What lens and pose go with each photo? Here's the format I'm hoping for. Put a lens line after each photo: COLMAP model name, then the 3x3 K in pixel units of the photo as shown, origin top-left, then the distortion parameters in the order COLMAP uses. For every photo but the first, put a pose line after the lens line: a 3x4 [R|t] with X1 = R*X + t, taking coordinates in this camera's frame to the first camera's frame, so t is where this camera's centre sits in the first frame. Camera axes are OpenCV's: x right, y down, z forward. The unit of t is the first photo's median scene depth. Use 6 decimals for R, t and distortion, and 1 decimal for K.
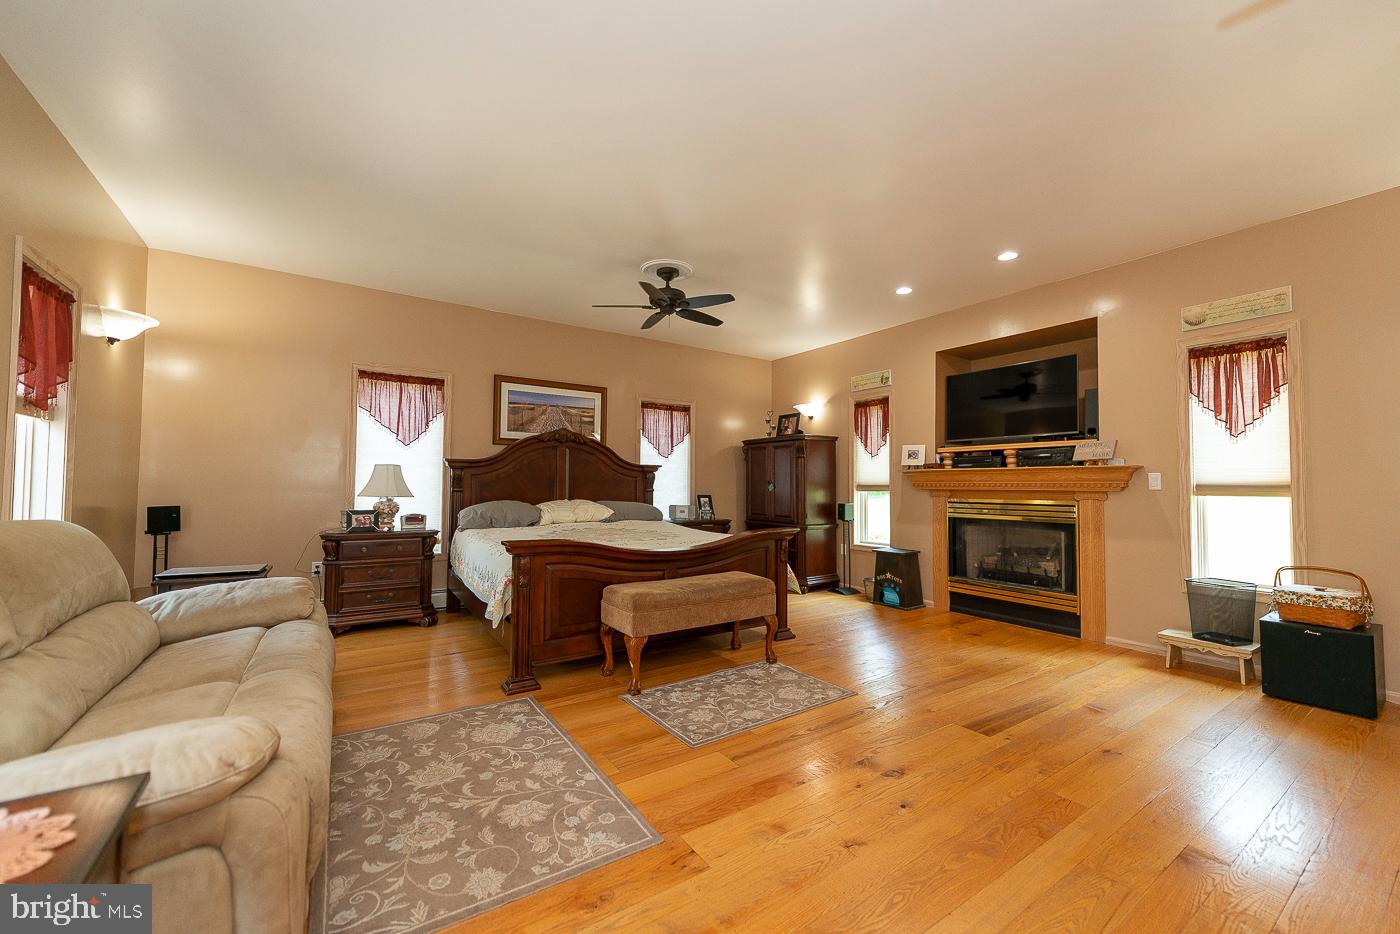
lens RADIAL K [[543.1, 0, 697.6], [0, 543.1, 468.3], [0, 0, 1]] dist [0.009924, -0.002836]
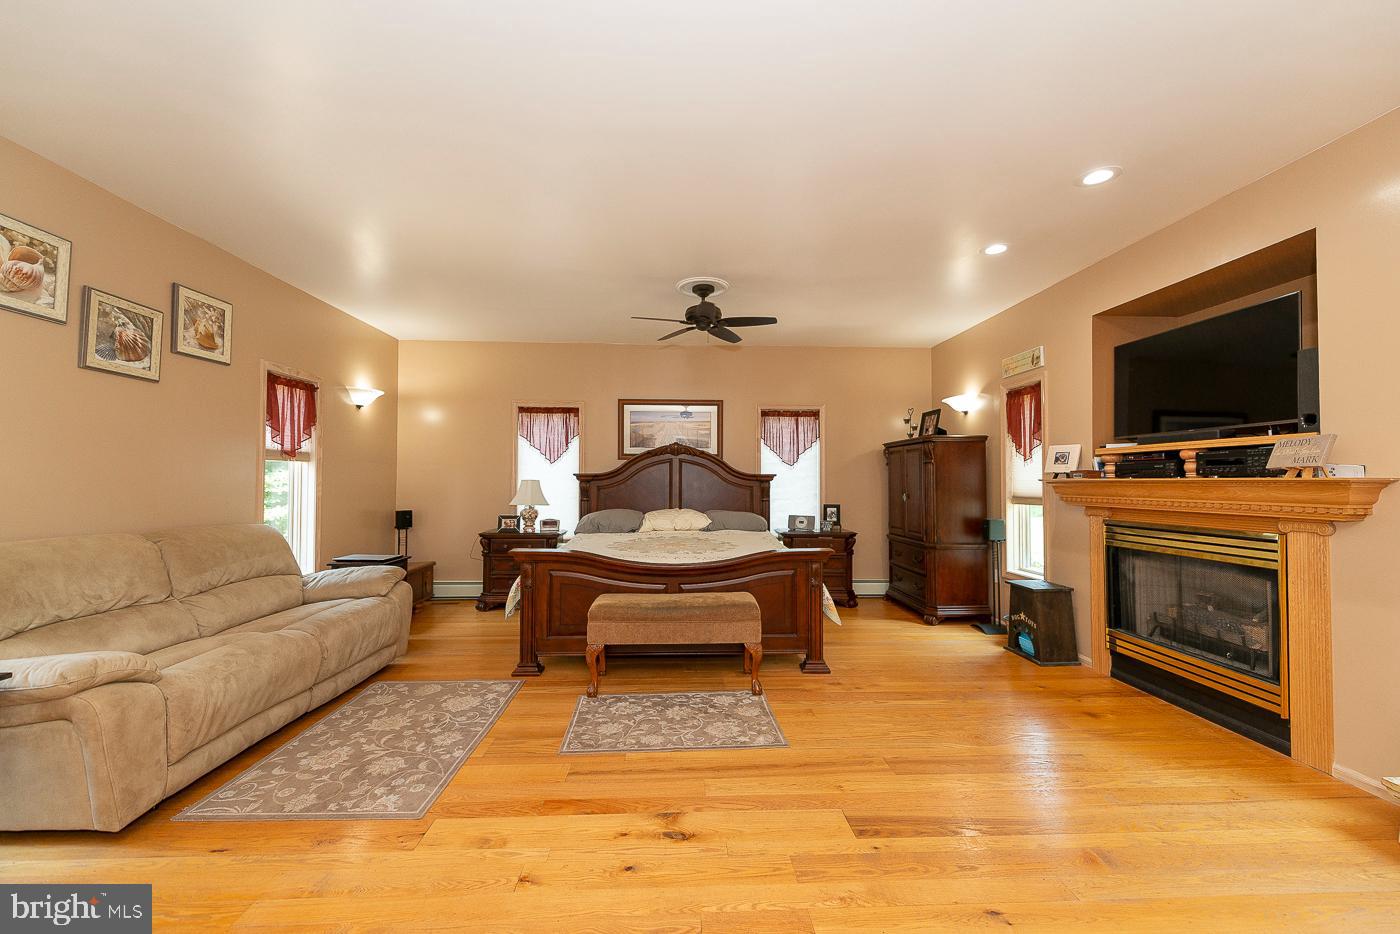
lens RADIAL K [[543.1, 0, 697.6], [0, 543.1, 468.3], [0, 0, 1]] dist [0.009924, -0.002836]
pose [[0.853750, -0.017473, -0.520390, 0.401436], [0.020688, 0.999786, 0.000371, -0.024534], [0.520272, -0.011083, 0.853929, 0.113448]]
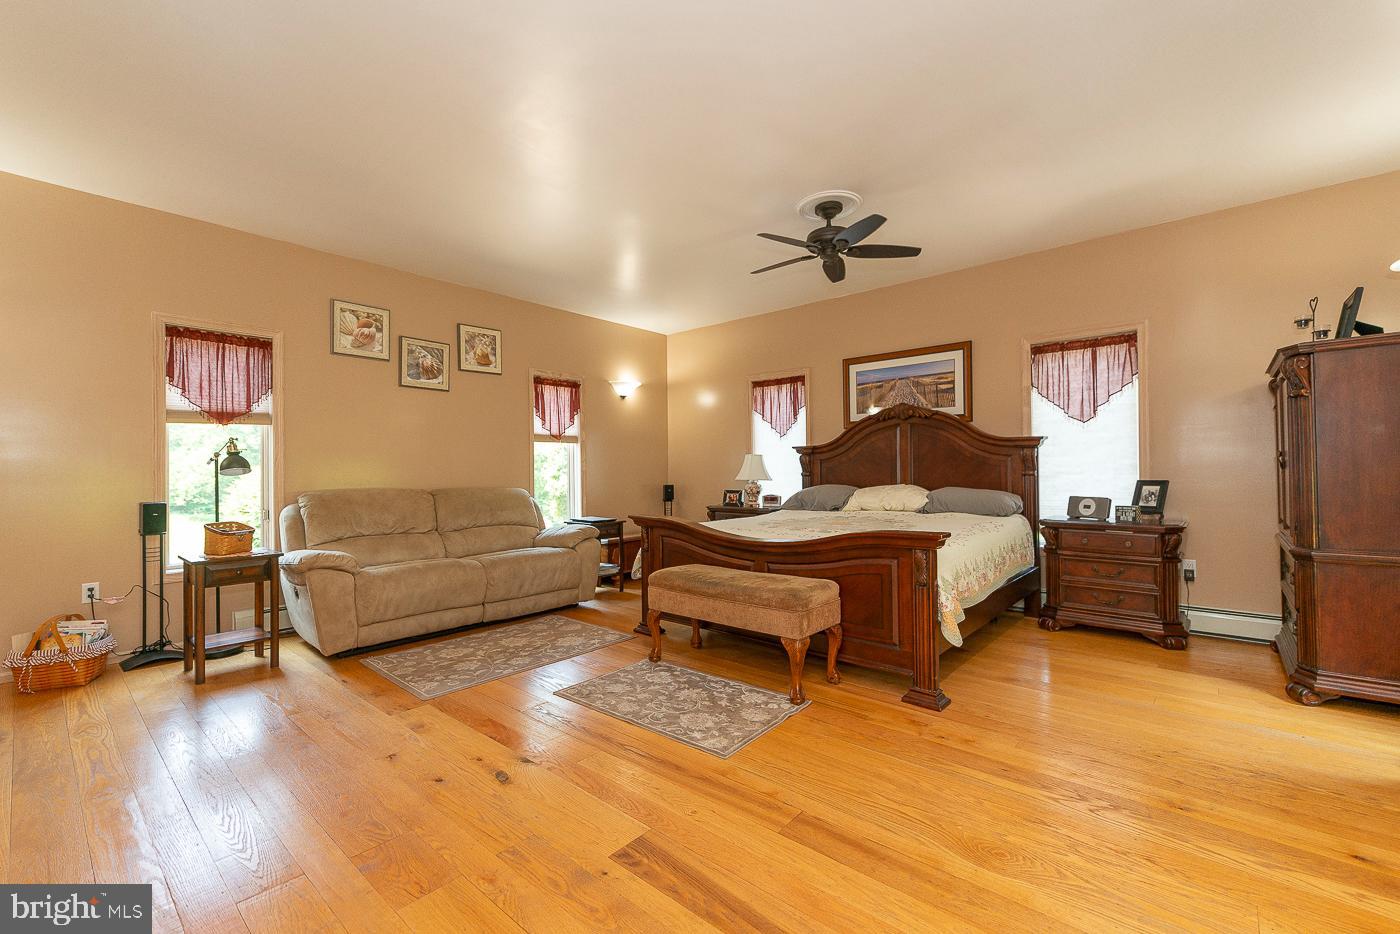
lens RADIAL K [[584.3, 0, 700.0], [0, 584.3, 467.0], [0, 0, 1]] dist [0.016074, -0.000048]
pose [[0.260393, -0.017156, -0.965350, 0.655633], [0.043478, 0.999036, -0.006027, 0.023248], [0.964523, -0.040402, 0.260888, 0.498513]]
